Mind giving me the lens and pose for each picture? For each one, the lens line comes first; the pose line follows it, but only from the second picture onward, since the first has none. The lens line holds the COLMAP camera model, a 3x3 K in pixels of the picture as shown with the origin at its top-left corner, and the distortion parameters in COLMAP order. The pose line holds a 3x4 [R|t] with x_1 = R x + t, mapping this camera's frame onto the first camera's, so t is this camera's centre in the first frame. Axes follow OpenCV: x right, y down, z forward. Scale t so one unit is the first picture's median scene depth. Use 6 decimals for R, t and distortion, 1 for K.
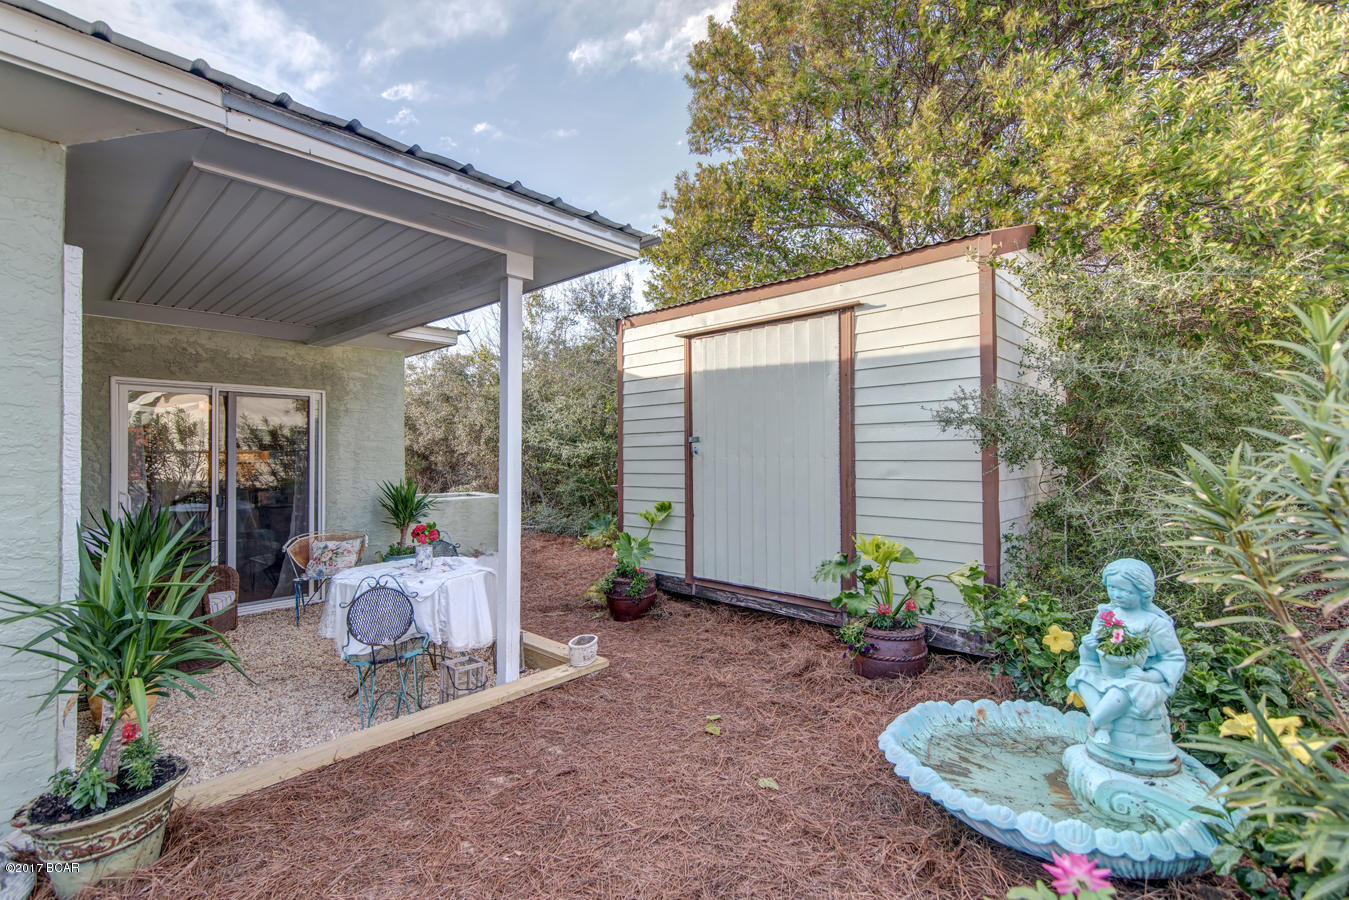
lens RADIAL K [[605.9, 0, 670.4], [0, 605.9, 448.3], [0, 0, 1]] dist [0.012035, -0.000046]
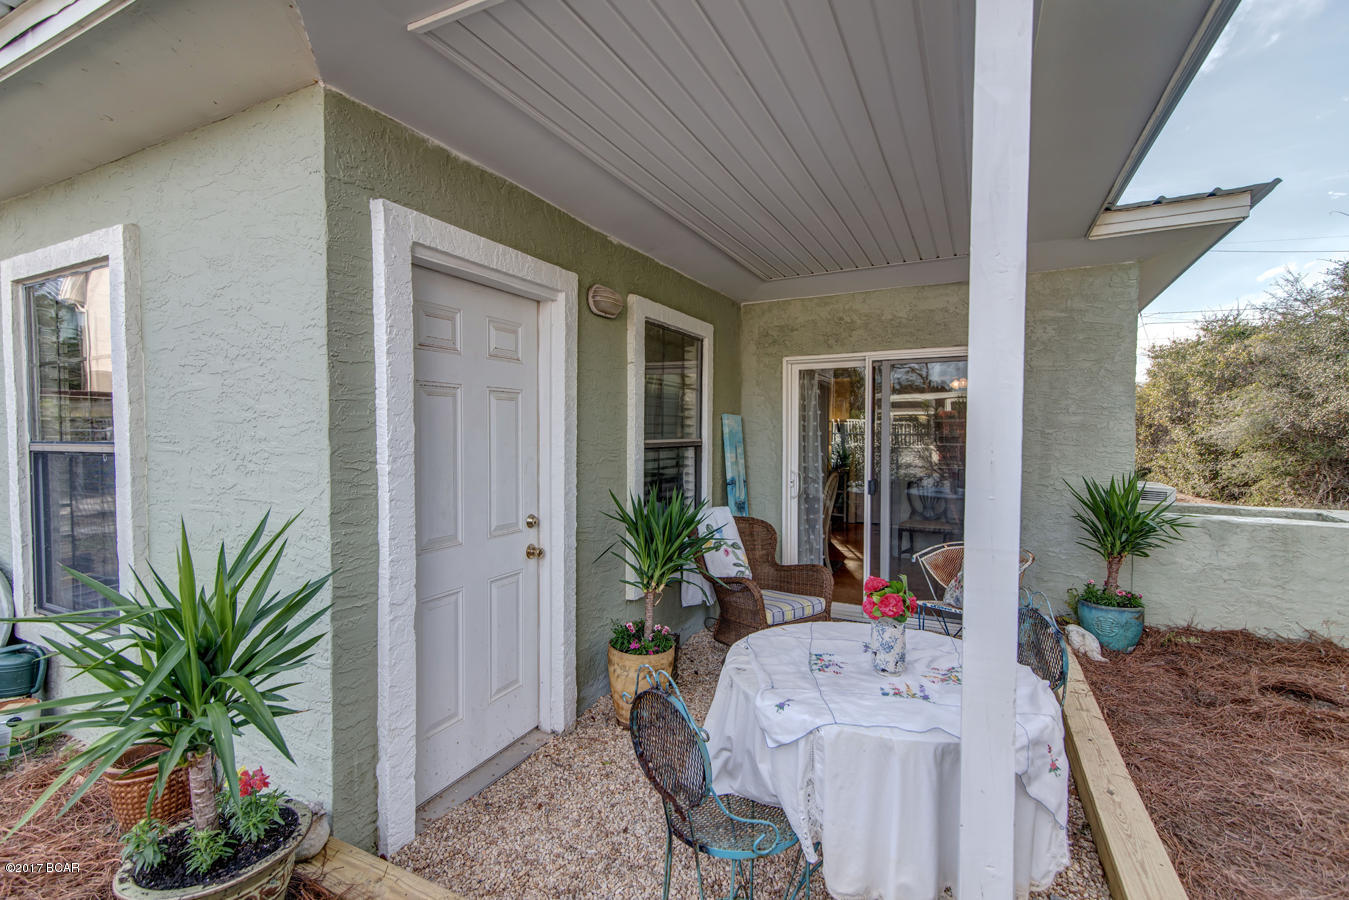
lens RADIAL K [[605.9, 0, 674.2], [0, 605.9, 449.9], [0, 0, 1]] dist [0.012035, -0.000046]
pose [[0.285843, 0.027127, -0.957892, 0.009620], [0.004655, 0.999548, 0.029696, 0.007703], [0.958265, -0.012947, 0.285588, 0.720708]]
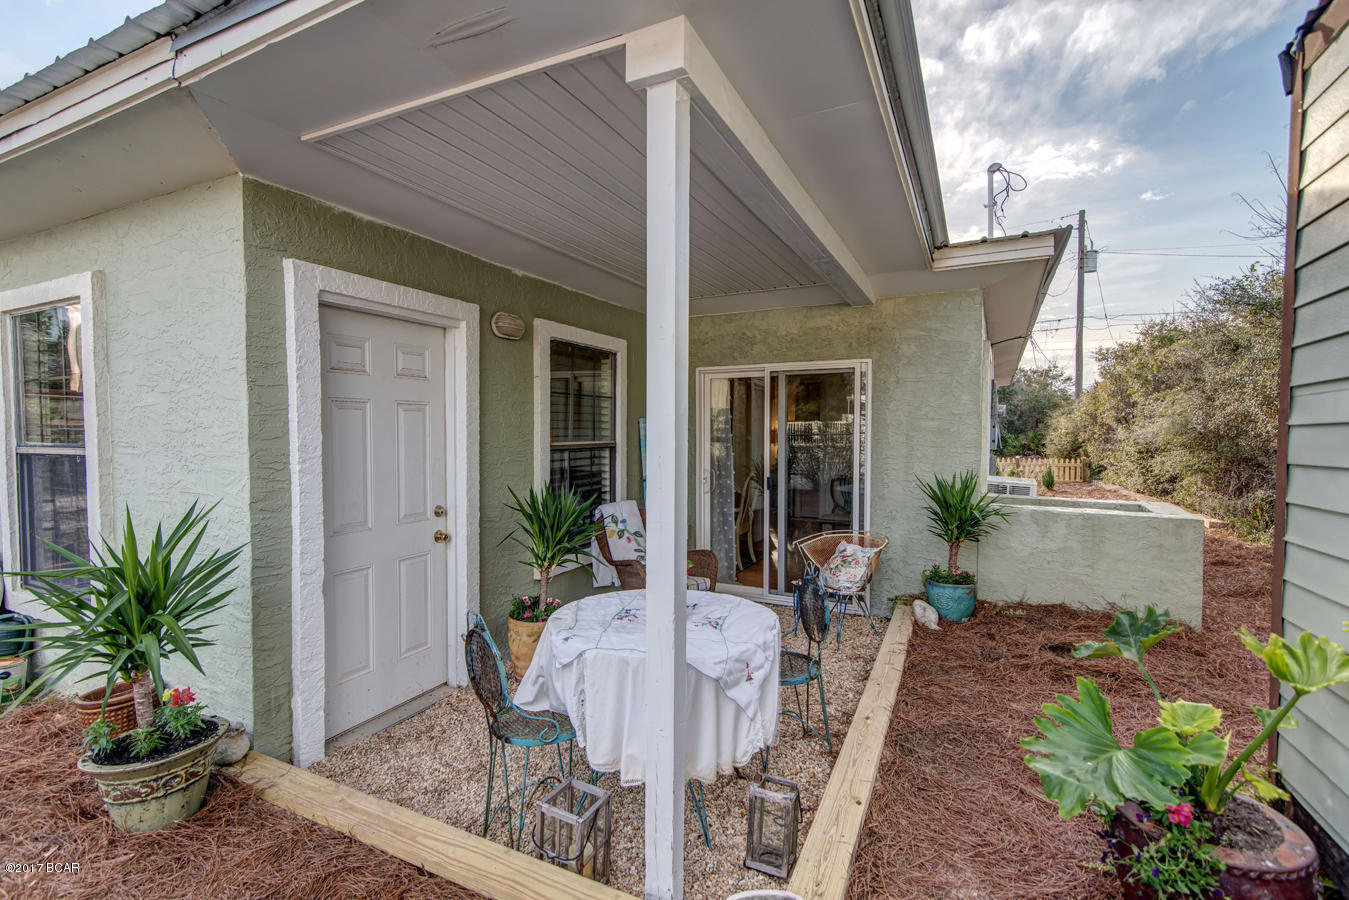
lens RADIAL K [[605.9, 0, 673.8], [0, 605.9, 449.7], [0, 0, 1]] dist [0.012035, -0.000046]
pose [[0.294810, 0.030283, -0.955076, 0.217985], [0.005015, 0.999435, 0.033238, -0.002960], [0.955543, -0.014589, 0.294491, 0.841066]]
